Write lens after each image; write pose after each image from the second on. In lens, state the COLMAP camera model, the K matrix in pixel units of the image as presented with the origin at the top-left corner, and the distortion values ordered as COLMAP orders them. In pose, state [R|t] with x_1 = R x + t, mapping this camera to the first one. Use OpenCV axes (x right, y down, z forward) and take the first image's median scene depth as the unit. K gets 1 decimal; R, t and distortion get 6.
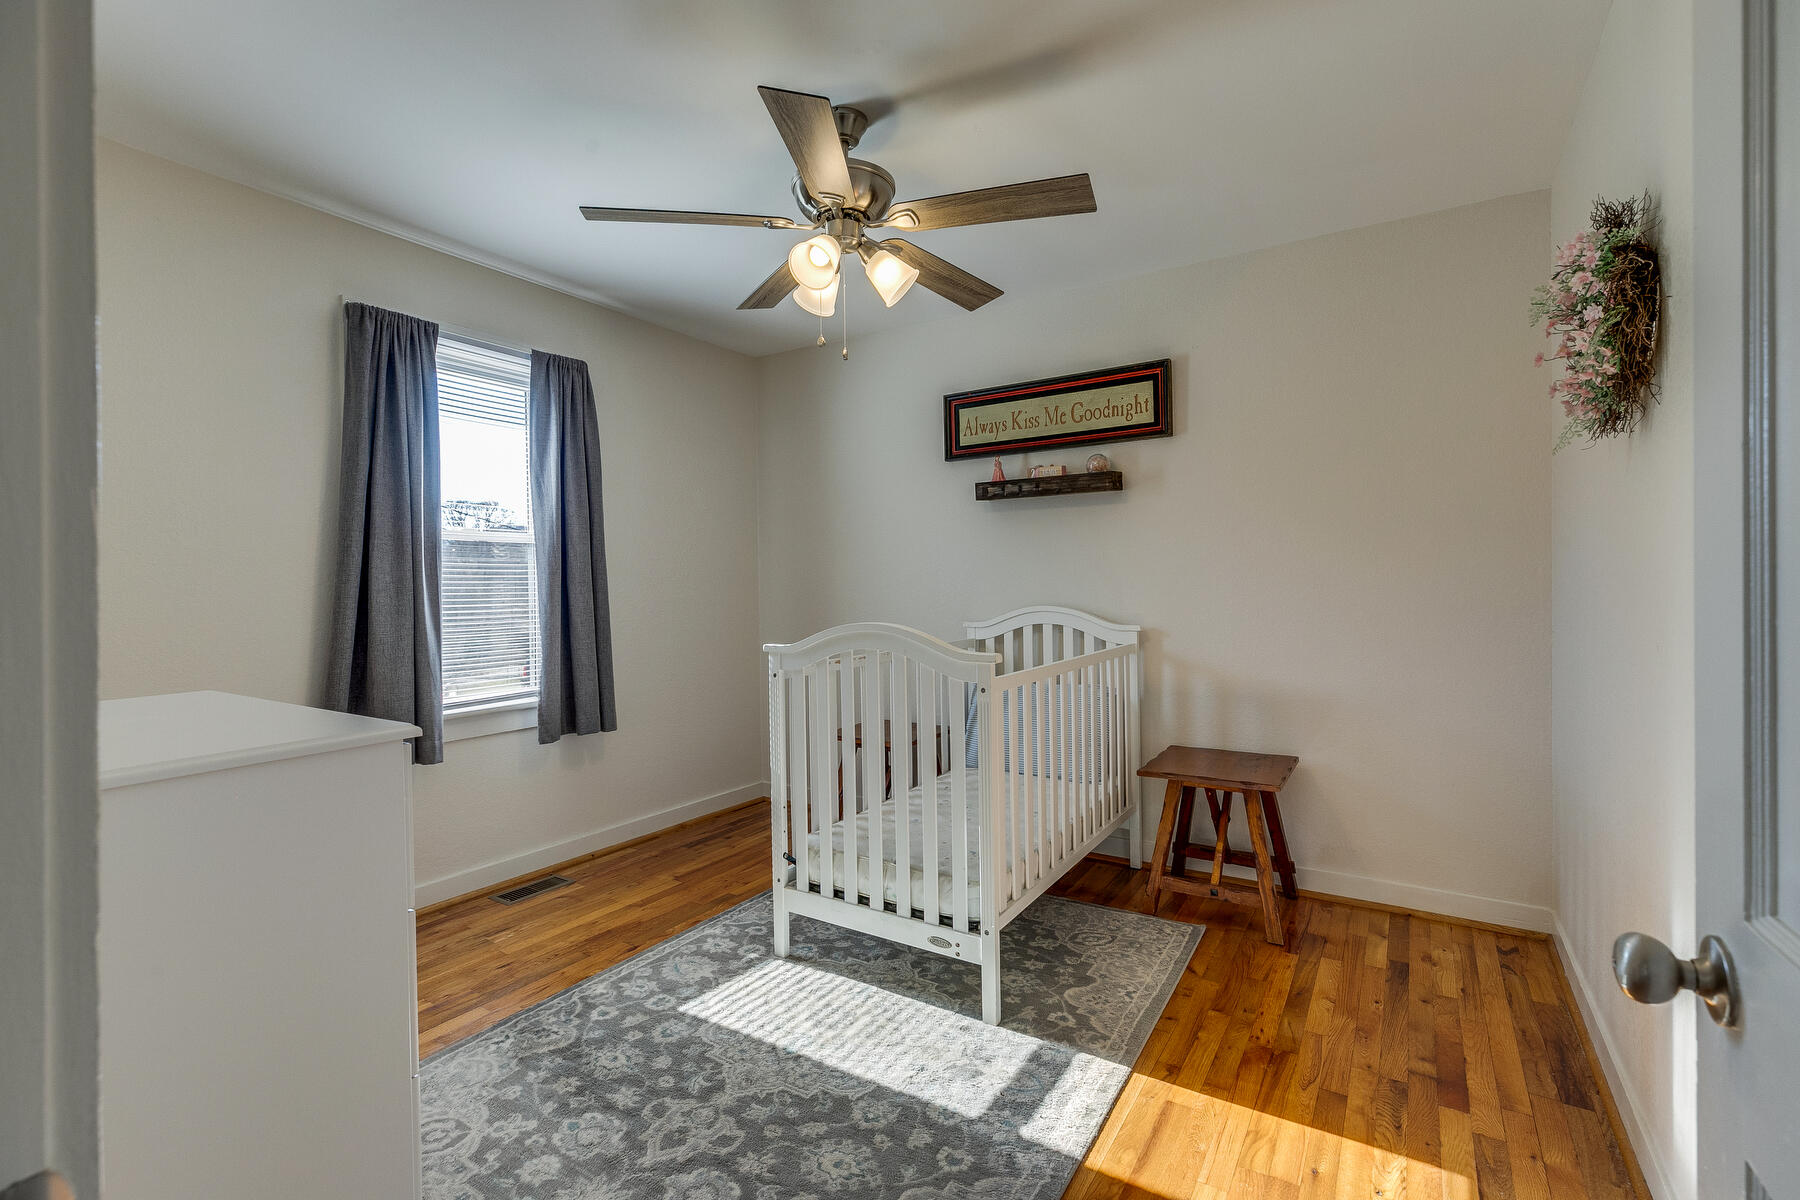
lens RADIAL K [[808.7, 0, 896.7], [0, 808.7, 589.5], [0, 0, 1]] dist [0.002844, -0.001218]
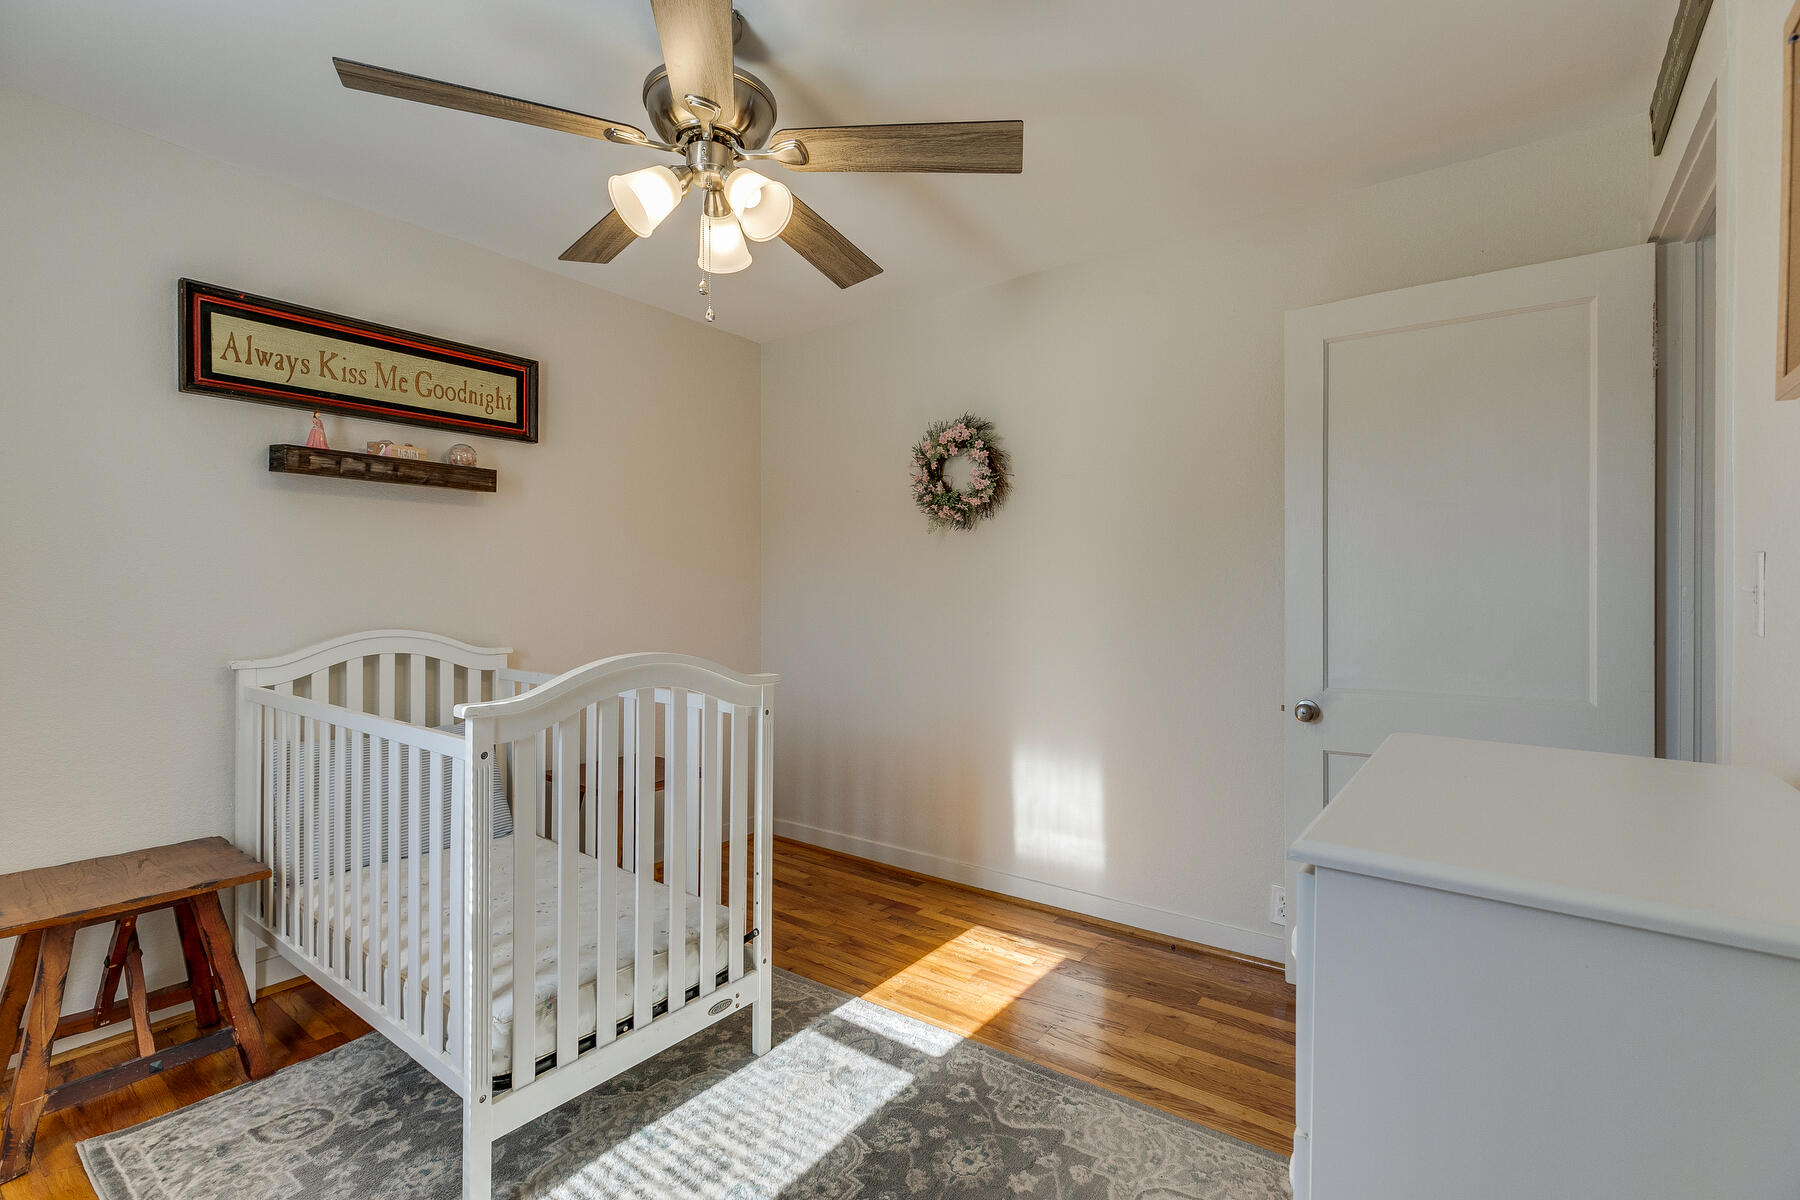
lens RADIAL K [[808.7, 0, 899.5], [0, 808.7, 594.7], [0, 0, 1]] dist [0.002844, -0.001218]
pose [[0.070563, 0.008710, 0.997469, -0.632483], [0.001882, 0.999959, -0.008865, -0.005392], [-0.997506, 0.002503, 0.070544, 0.571049]]
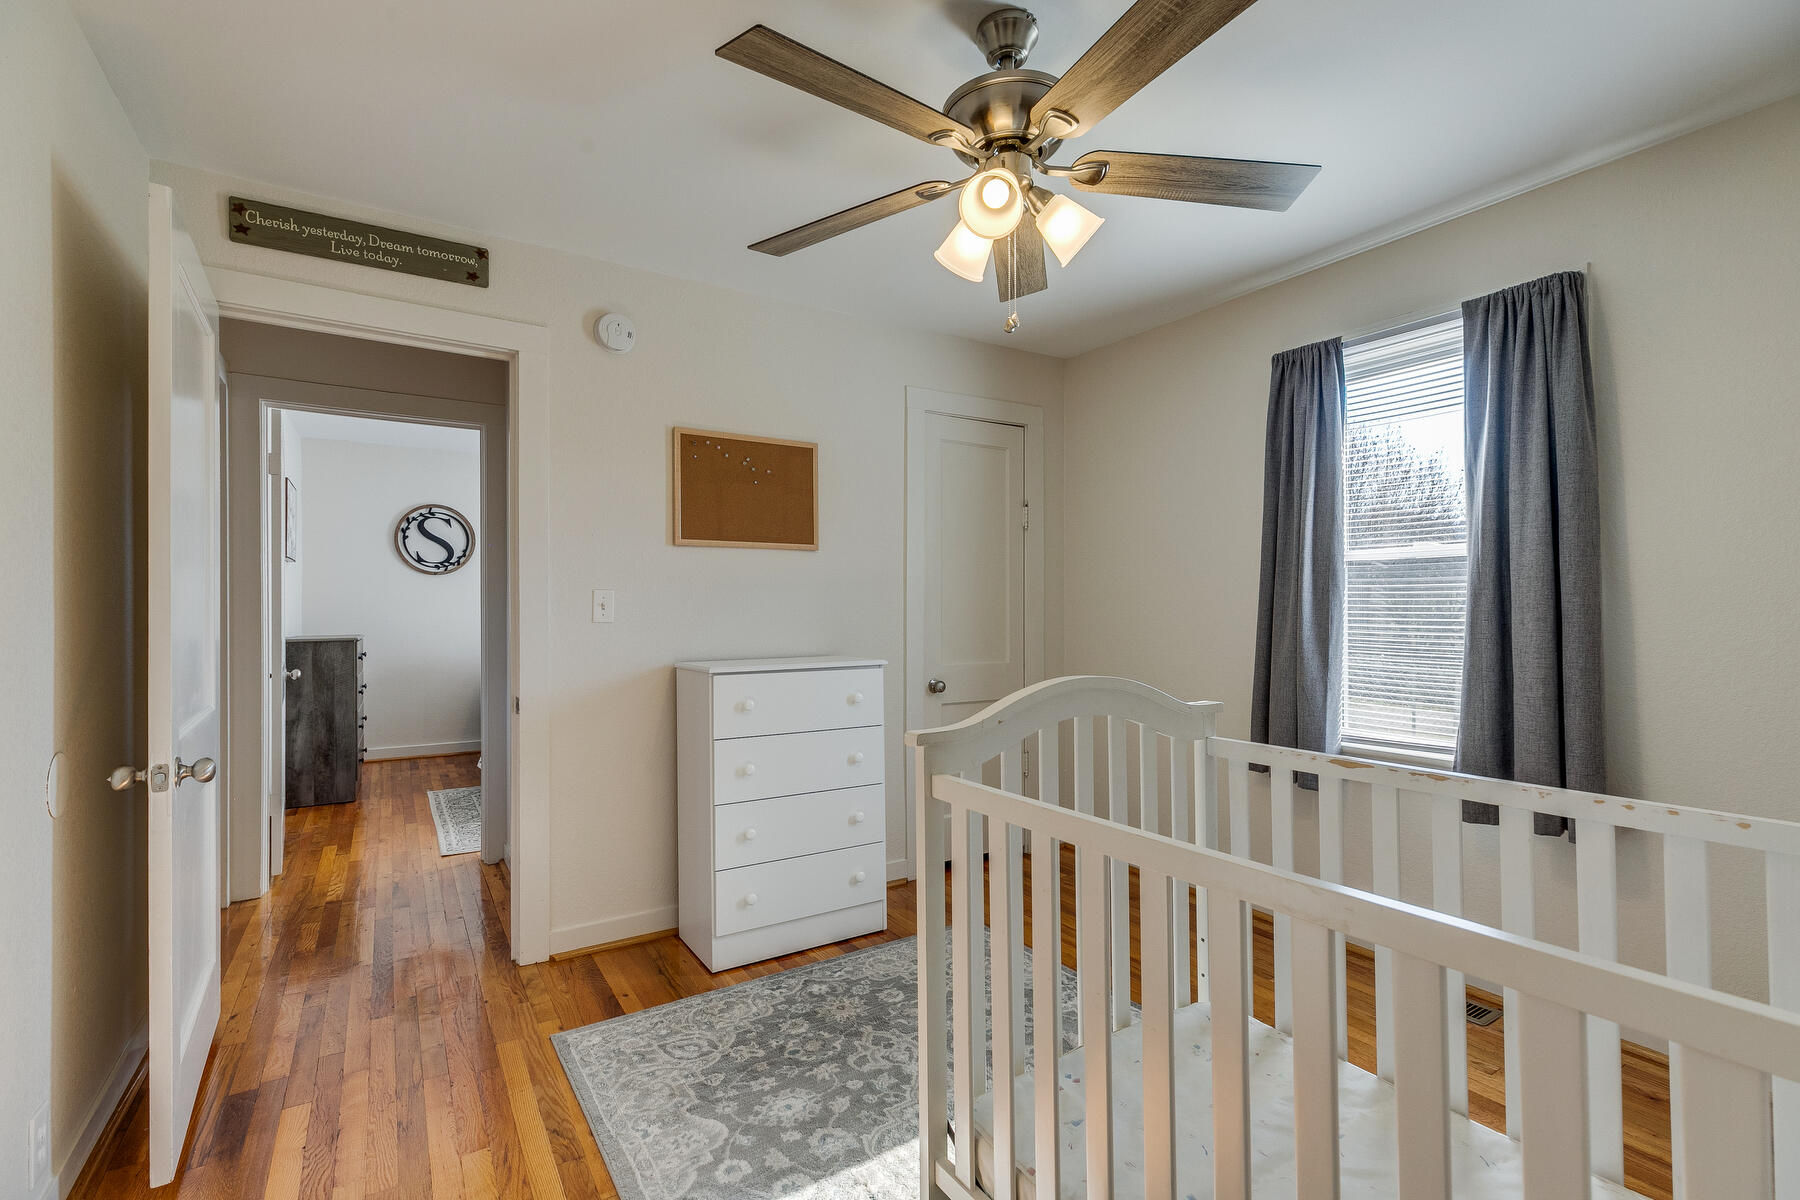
lens RADIAL K [[808.7, 0, 888.5], [0, 808.7, 603.1], [0, 0, 1]] dist [0.002844, -0.001218]
pose [[-0.434815, 0.005385, -0.900504, 0.519050], [-0.003155, 0.999967, 0.007503, -0.018222], [0.900514, 0.006103, -0.434783, 0.923263]]
